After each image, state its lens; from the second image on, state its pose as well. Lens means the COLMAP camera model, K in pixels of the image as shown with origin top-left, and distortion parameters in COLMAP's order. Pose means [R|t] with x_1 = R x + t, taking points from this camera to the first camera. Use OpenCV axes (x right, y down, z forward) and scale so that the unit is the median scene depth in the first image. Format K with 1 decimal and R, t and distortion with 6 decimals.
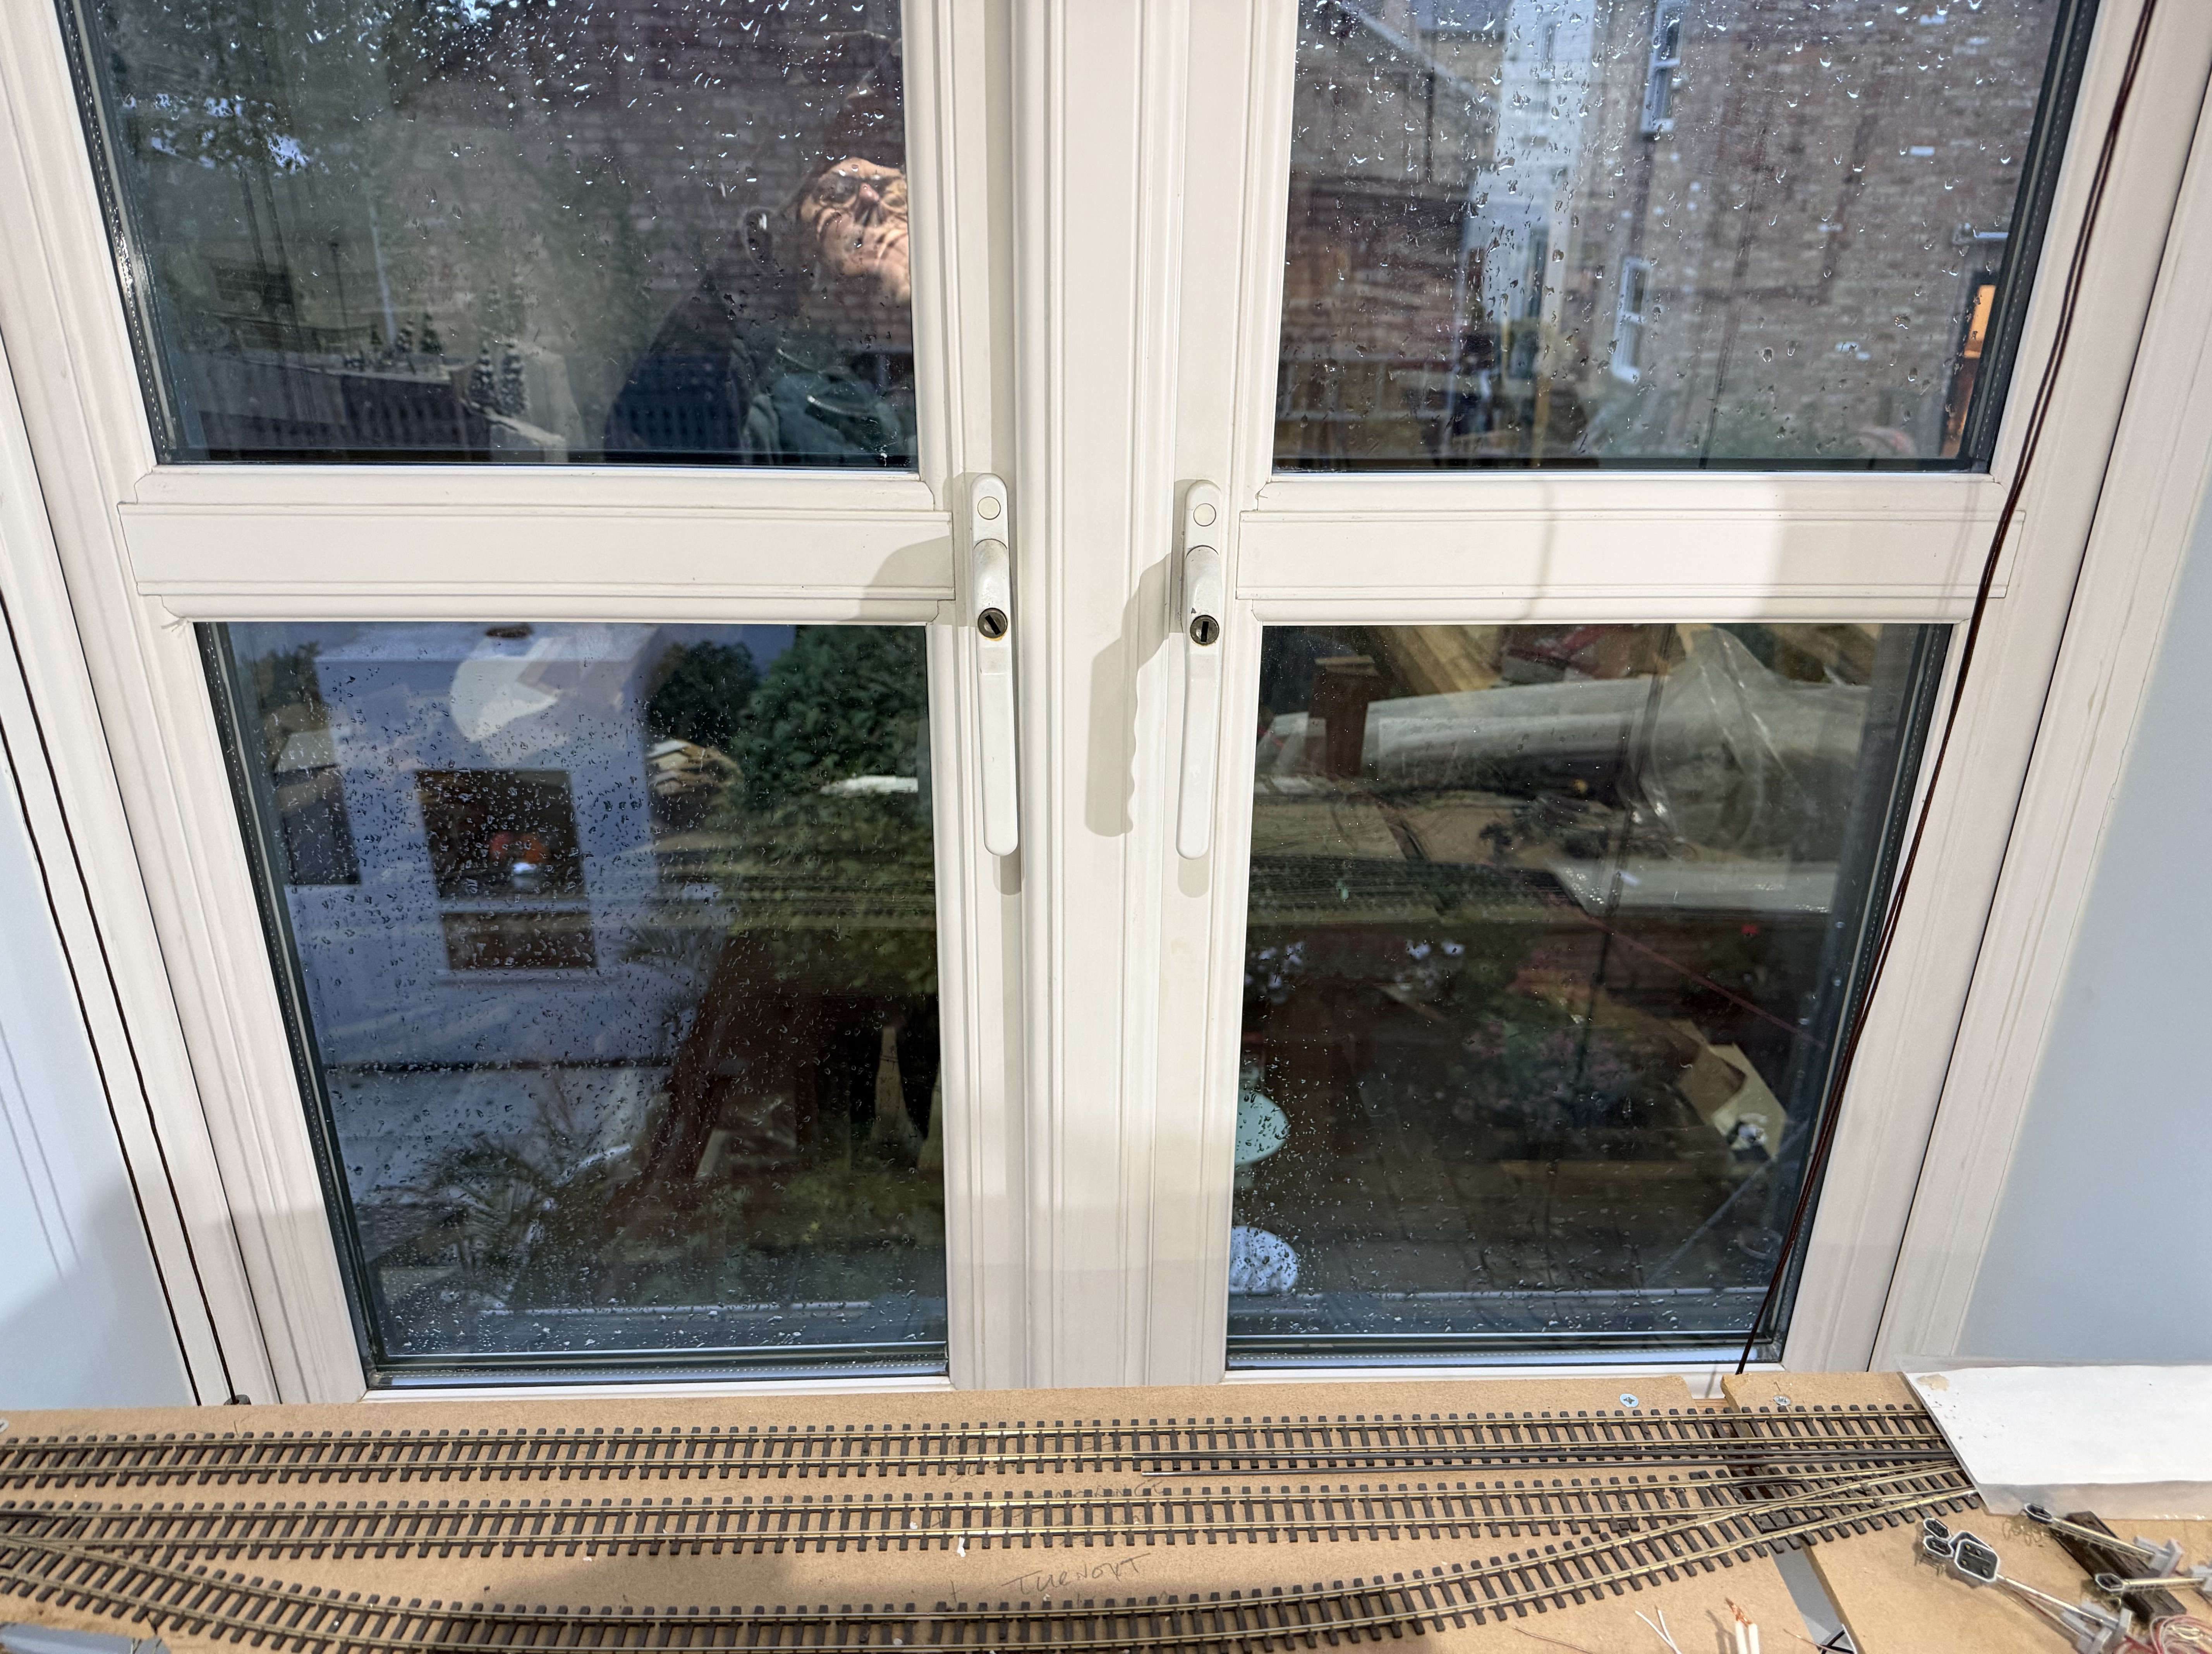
lens RADIAL K [[1584.7, 0, 1106.0], [0, 1584.7, 827.0], [0, 0, 1]] dist [0.023971, 0.000161]
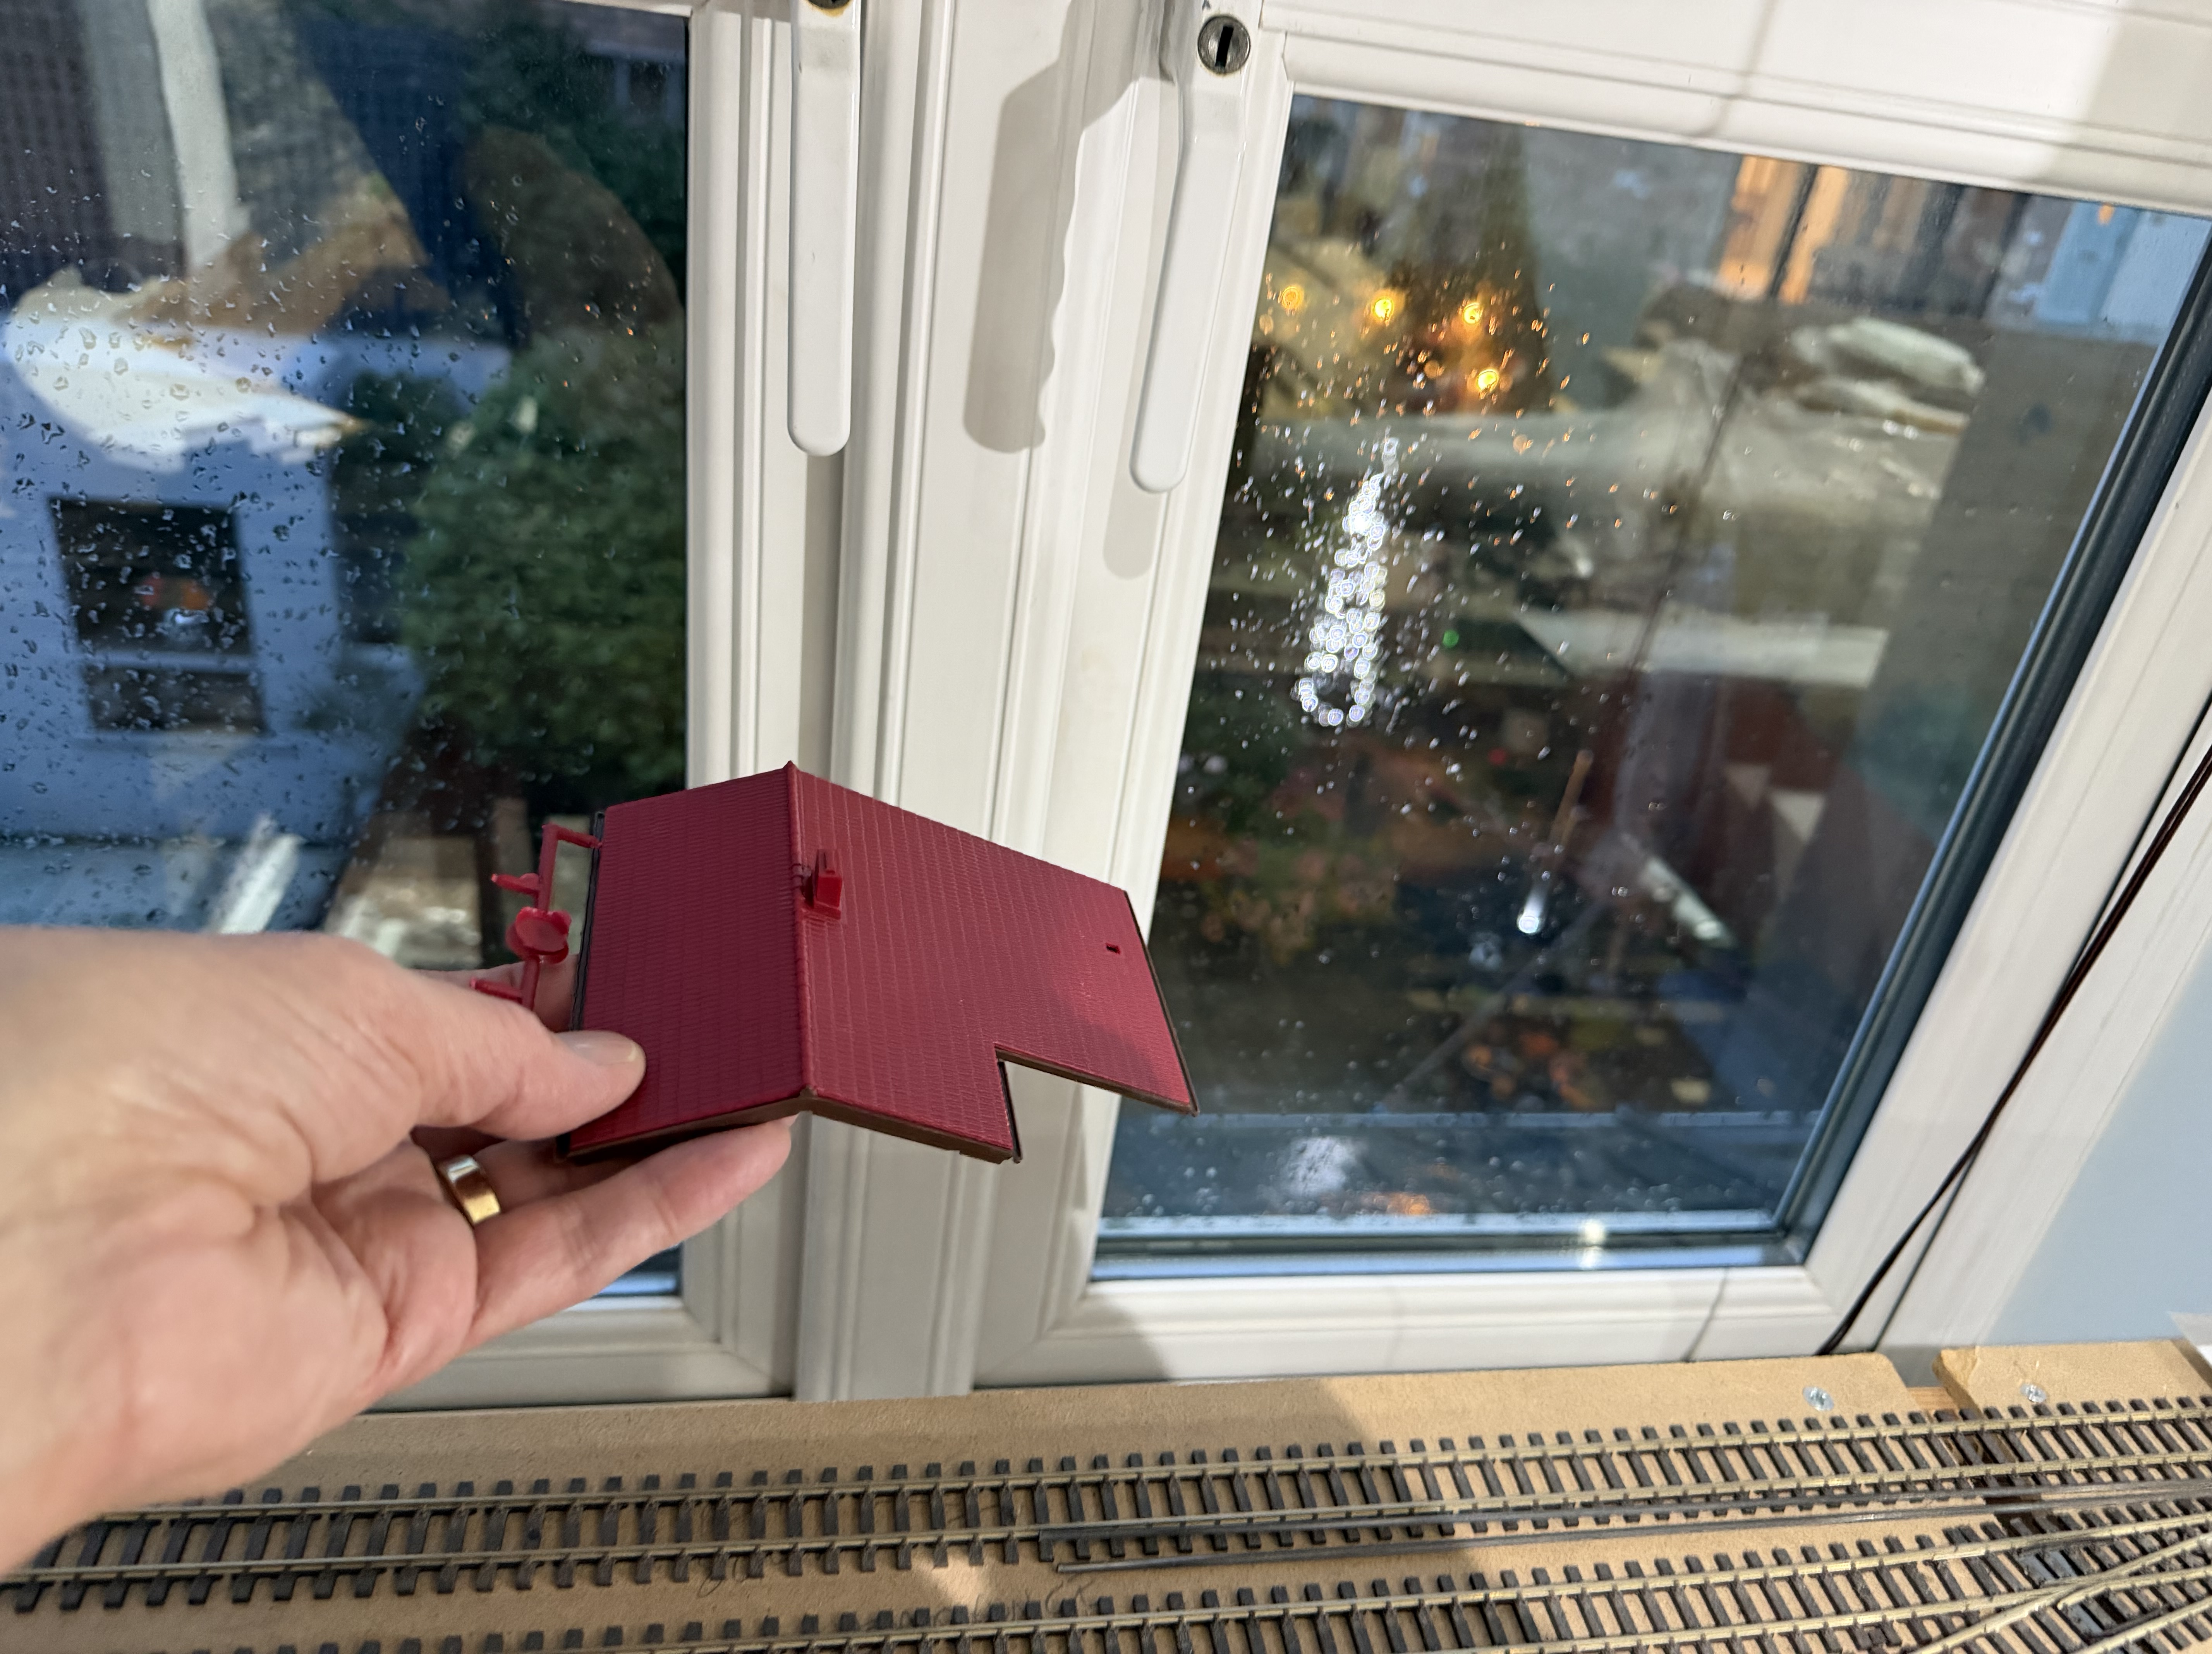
lens RADIAL K [[1600.0, 0, 1107.4], [0, 1600.0, 817.9], [0, 0, 1]] dist [-0.001003, -0.002847]
pose [[0.984792, 0.041519, 0.168705, -0.054883], [-0.060832, 0.991960, 0.110972, 0.074983], [-0.162742, -0.119547, 0.979400, 0.420620]]
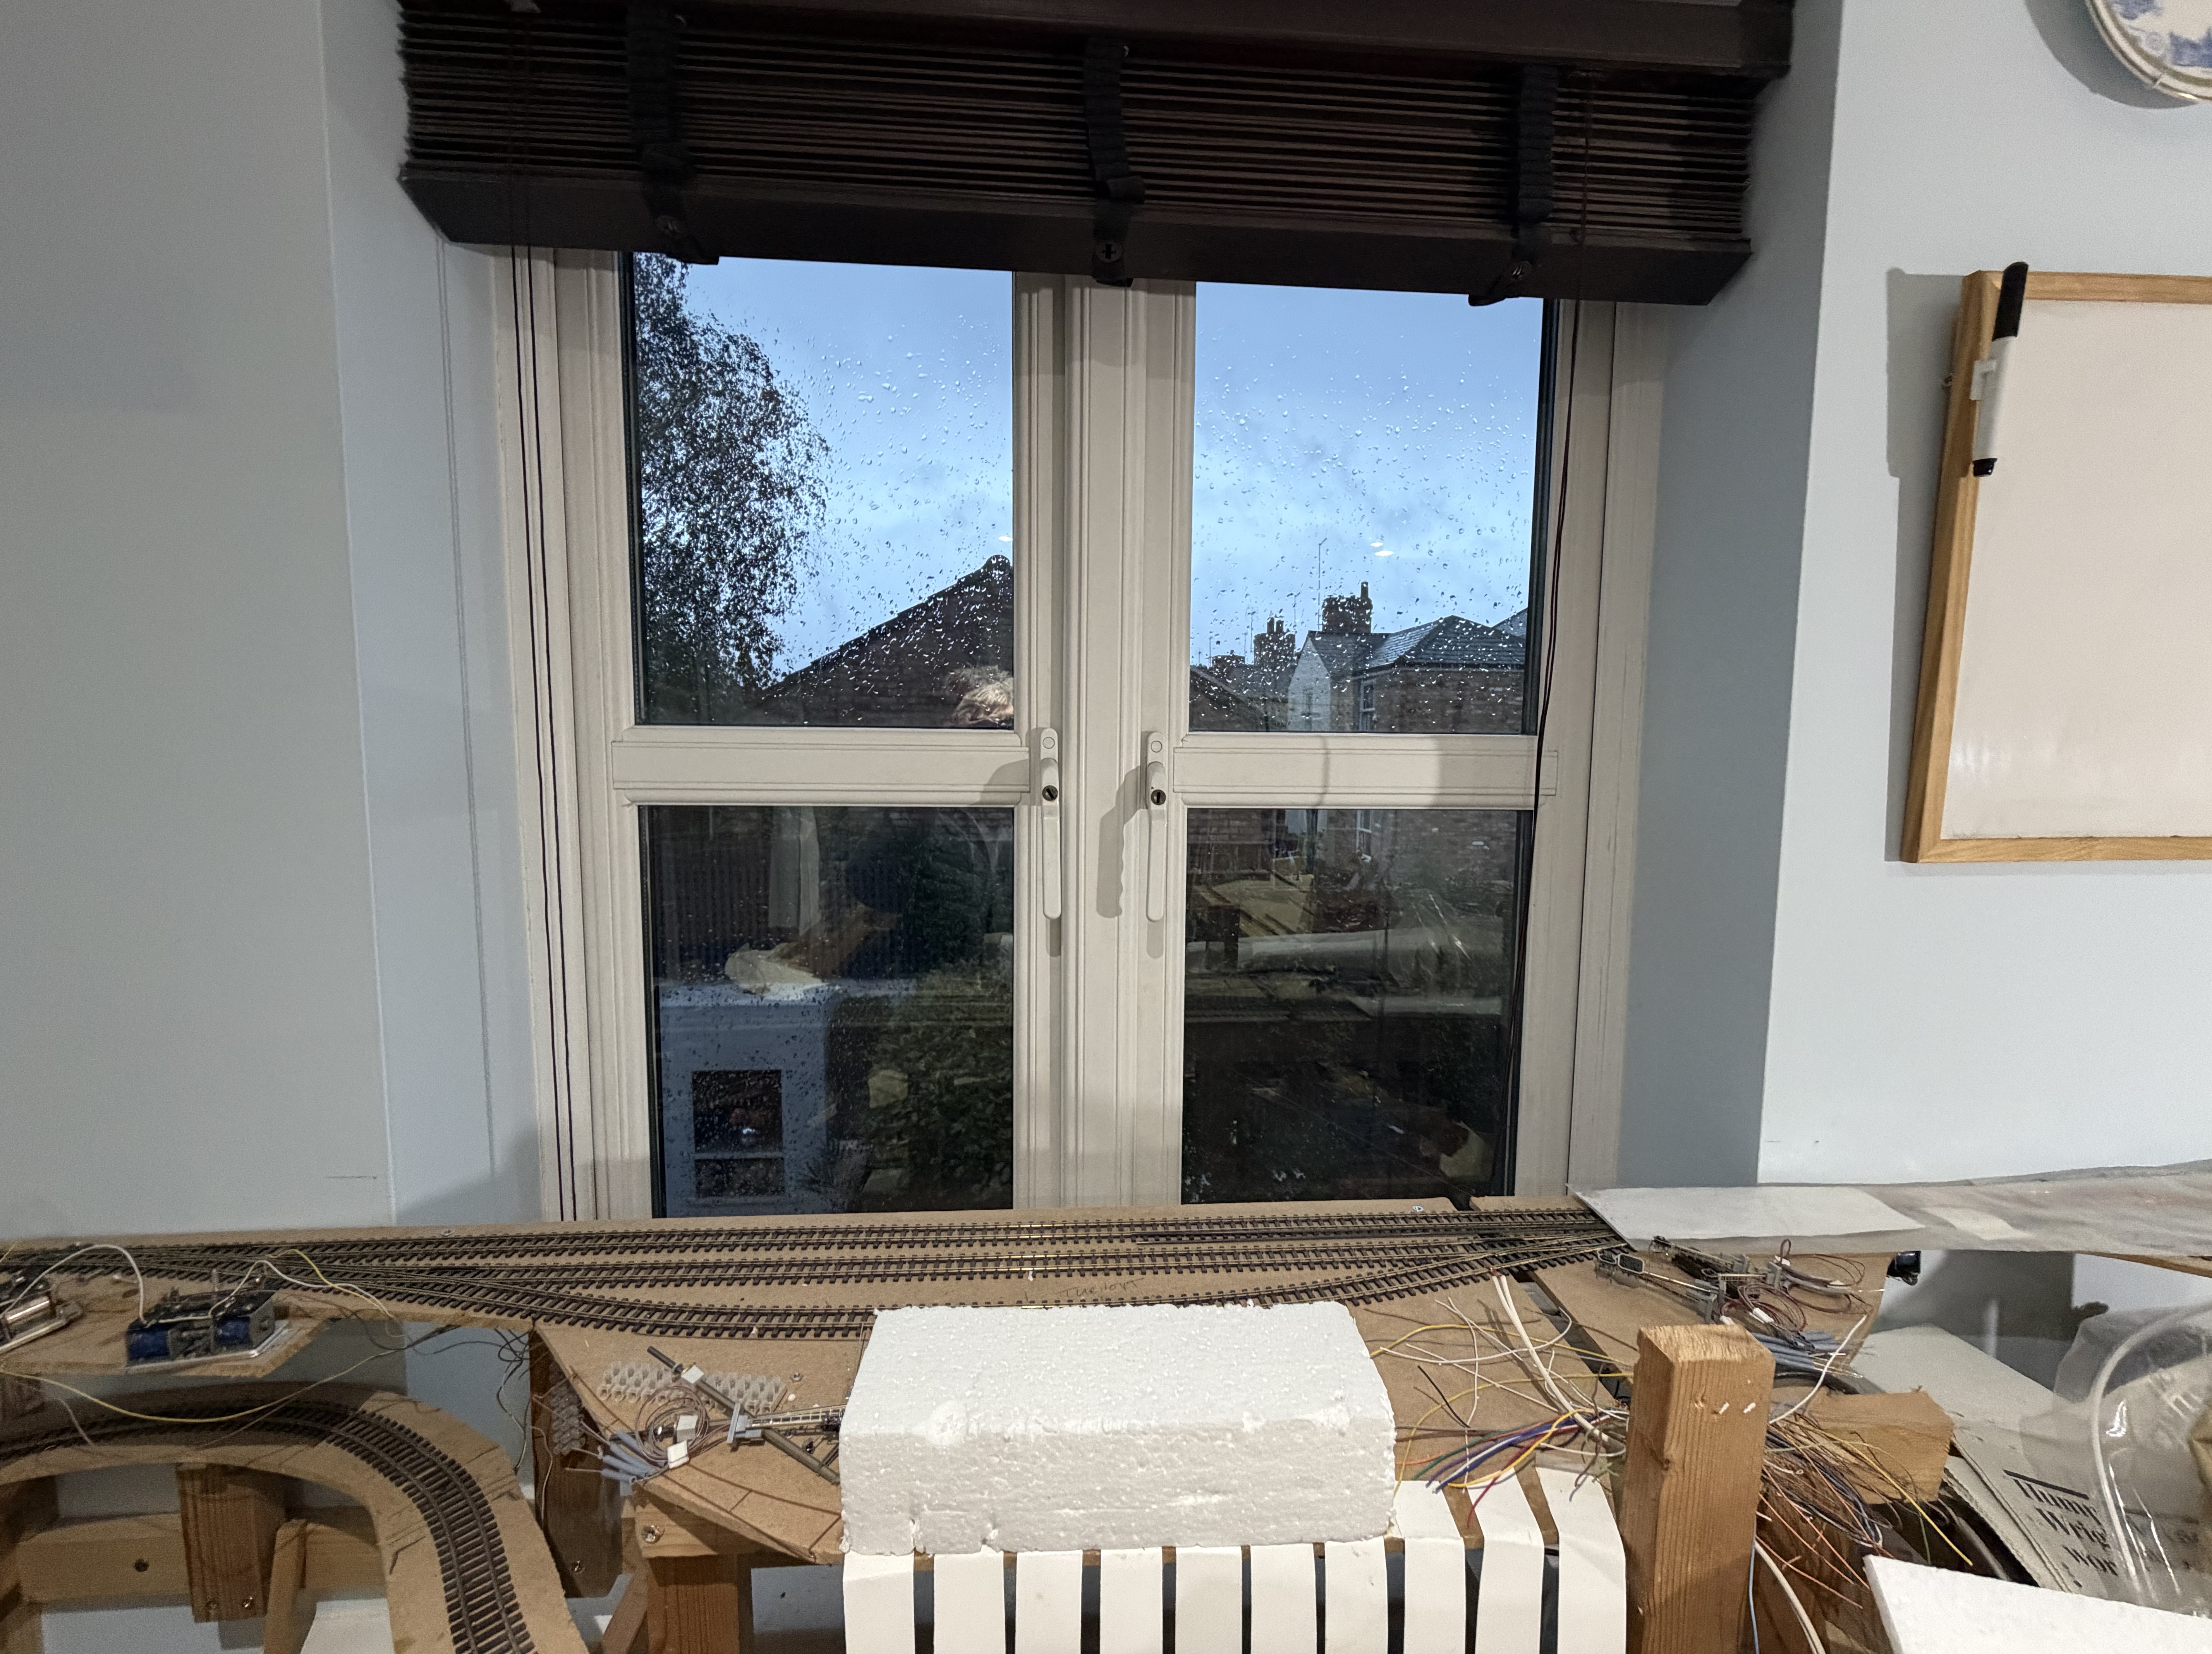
lens RADIAL K [[876.6, 0, 1110.0], [0, 876.6, 824.0], [0, 0, 1]] dist [0.000390, 0.028433]
pose [[0.999701, -0.003924, 0.024144, -0.022639], [0.011368, 0.948500, -0.316573, 0.238678], [-0.021659, 0.316753, 0.948261, -0.019107]]
